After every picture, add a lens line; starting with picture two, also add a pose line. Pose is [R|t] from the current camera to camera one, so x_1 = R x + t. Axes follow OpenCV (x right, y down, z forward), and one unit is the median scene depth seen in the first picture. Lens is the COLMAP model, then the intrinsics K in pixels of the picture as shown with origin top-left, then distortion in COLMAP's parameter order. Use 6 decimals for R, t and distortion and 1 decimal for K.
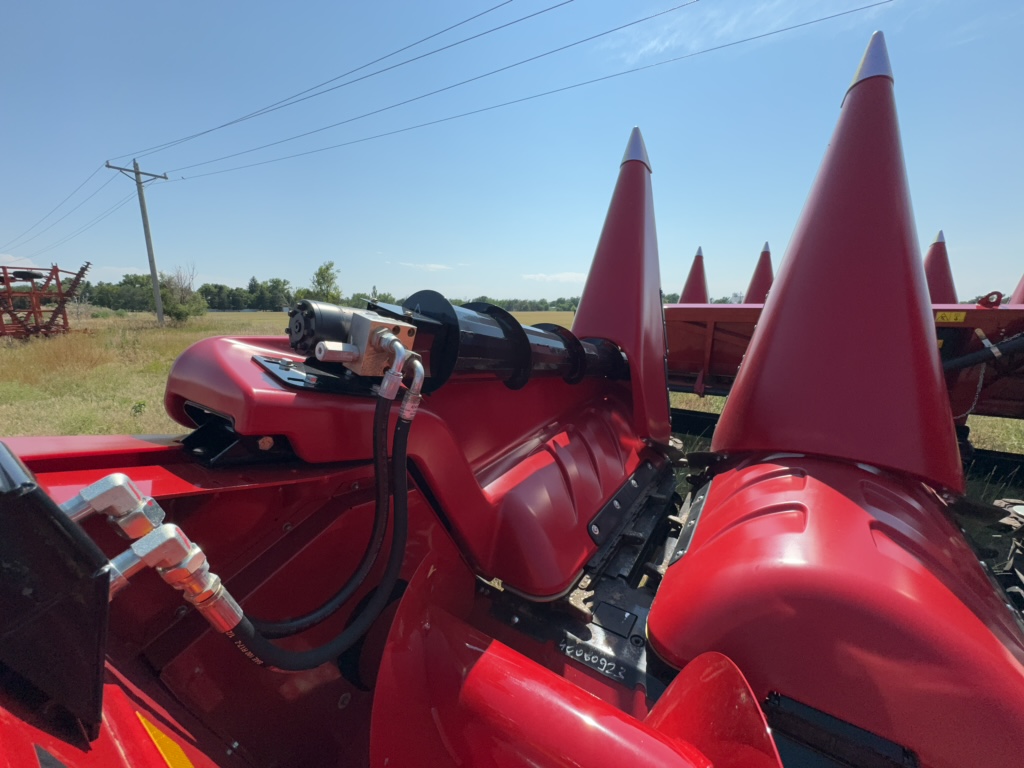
lens RADIAL K [[410.0, 0, 516.3], [0, 410.0, 385.6], [0, 0, 1]] dist [-0.000655, 0.001327]
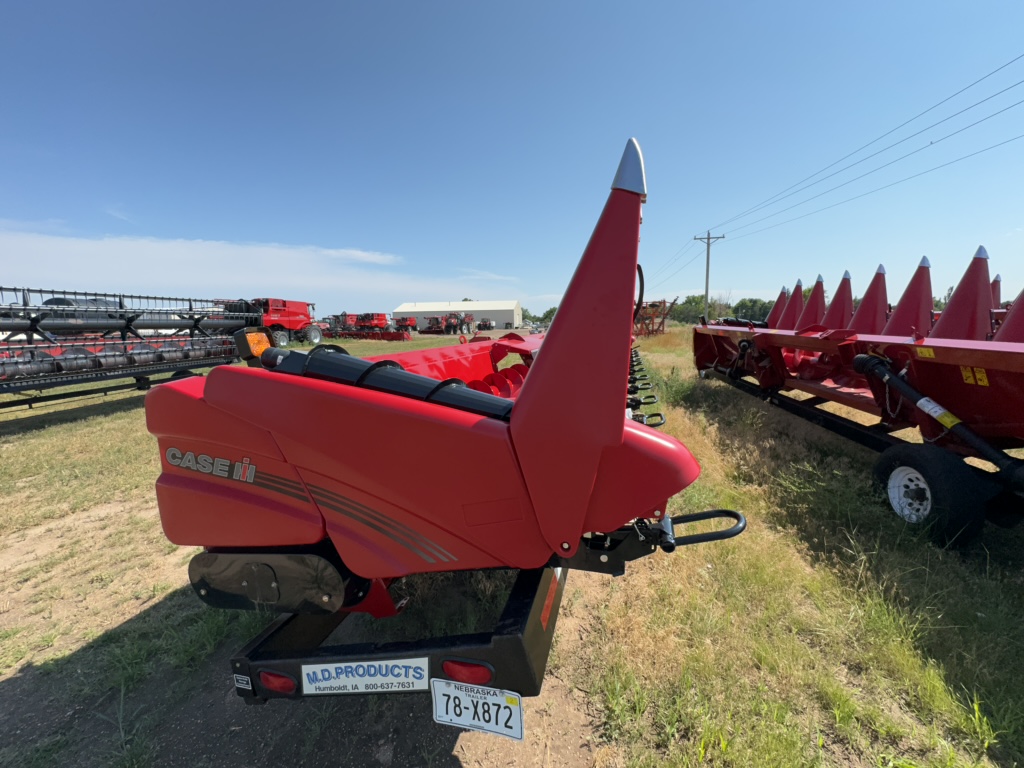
lens RADIAL K [[410.0, 0, 510.0], [0, 410.0, 377.7], [0, 0, 1]] dist [-0.000655, 0.001327]
pose [[0.410202, 0.105645, -0.905855, 0.294021], [-0.147144, 0.987921, 0.048583, 0.068509], [0.900046, 0.113362, 0.420793, -0.342554]]
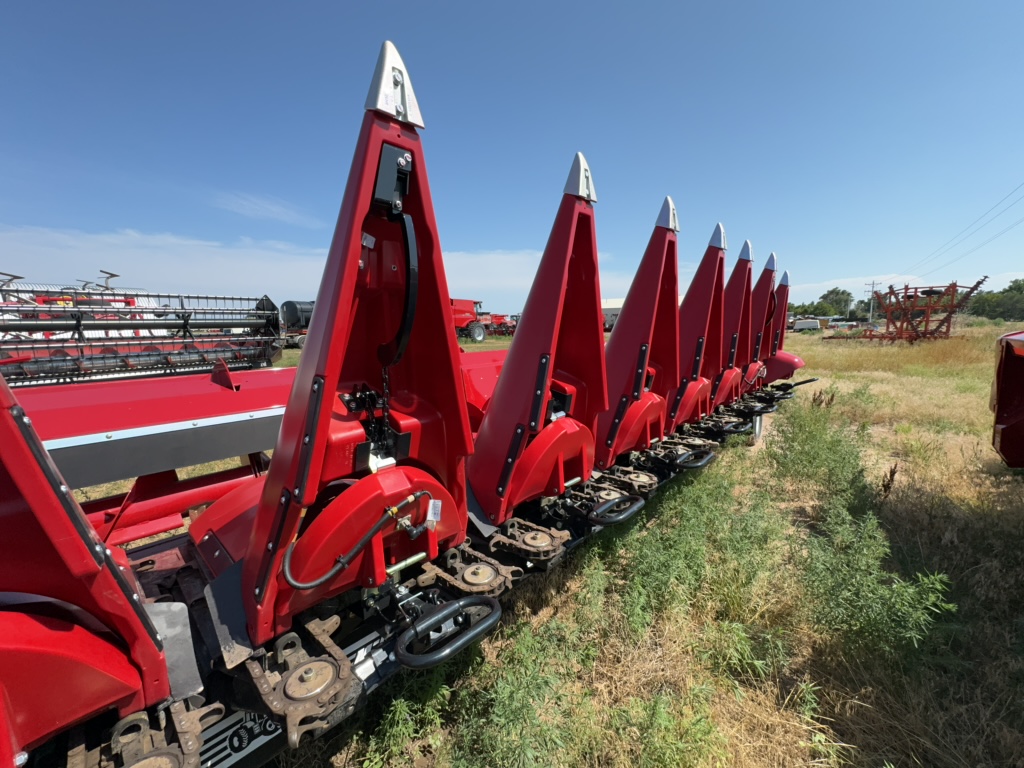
lens RADIAL K [[410.0, 0, 499.1], [0, 410.0, 375.6], [0, 0, 1]] dist [-0.000655, 0.001327]
pose [[-0.061831, 0.119000, -0.990967, 0.145436], [-0.167927, 0.977473, 0.127857, 0.034951], [0.983859, 0.174315, -0.040455, -0.172782]]
